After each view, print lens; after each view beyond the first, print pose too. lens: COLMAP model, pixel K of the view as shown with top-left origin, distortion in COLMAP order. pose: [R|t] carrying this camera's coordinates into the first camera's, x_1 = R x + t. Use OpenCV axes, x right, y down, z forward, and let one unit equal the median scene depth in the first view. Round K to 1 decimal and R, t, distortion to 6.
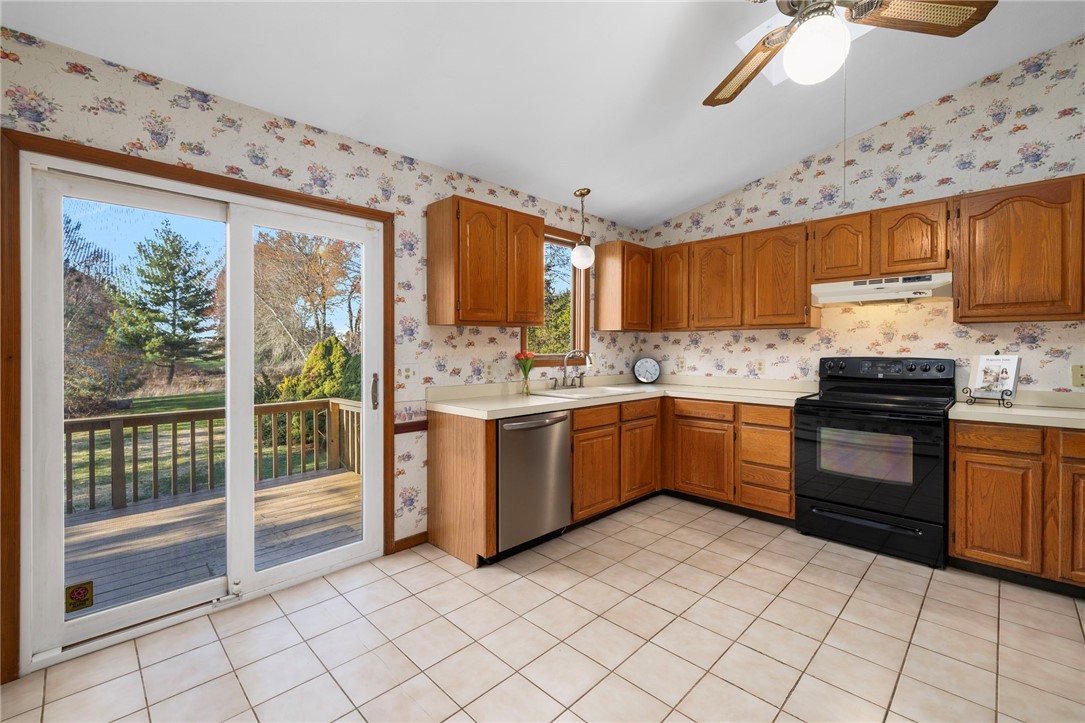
lens RADIAL K [[453.9, 0, 544.3], [0, 453.9, 350.8], [0, 0, 1]] dist [-0.000150, 0.000137]
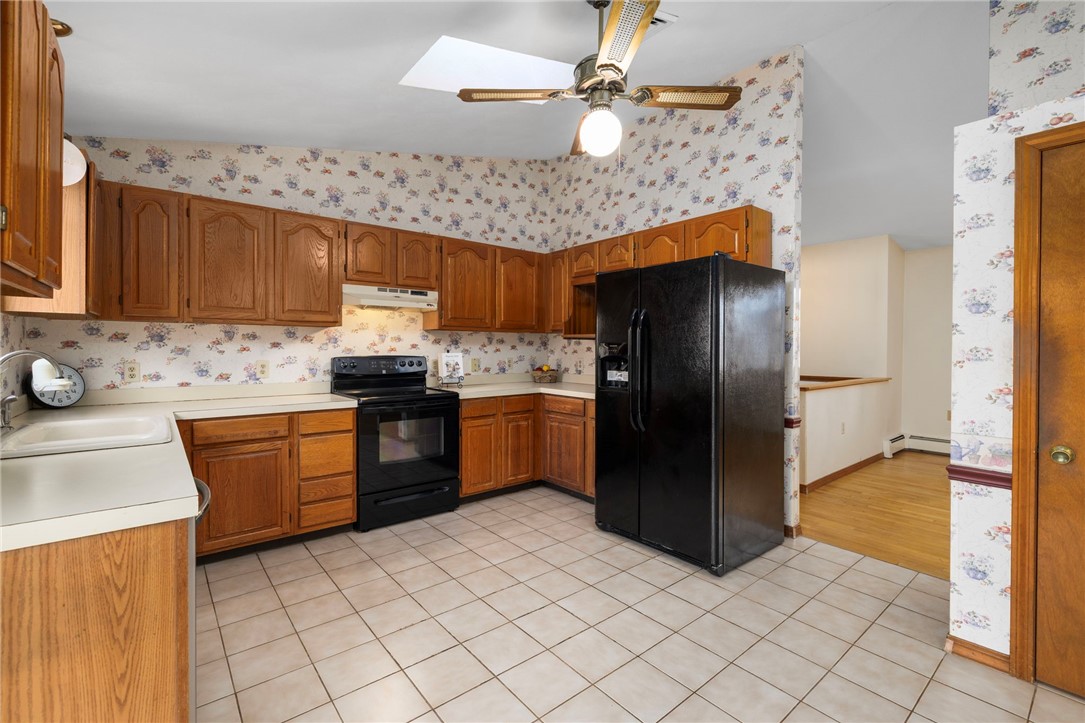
lens RADIAL K [[474.1, 0, 523.7], [0, 474.1, 352.6], [0, 0, 1]] dist [0.000280, 0.000086]
pose [[0.125441, -0.009725, 0.992053, -0.414904], [0.000982, 0.999953, 0.009678, -0.005233], [-0.992101, -0.000239, 0.125445, 0.500311]]
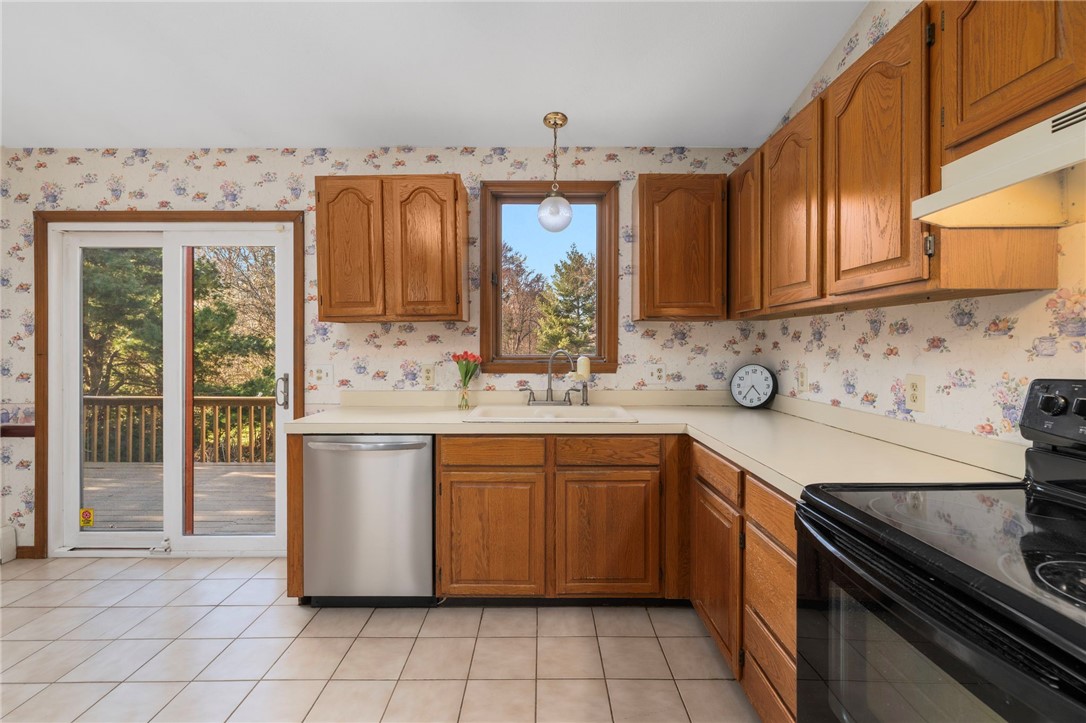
lens RADIAL K [[471.3, 0, 543.2], [0, 471.3, 347.4], [0, 0, 1]] dist [0.000615, -0.000026]
pose [[0.715455, 0.000657, -0.698658, 0.654618], [-0.002350, 0.999996, -0.001466, -0.006584], [0.698655, 0.002690, 0.715454, 0.555839]]
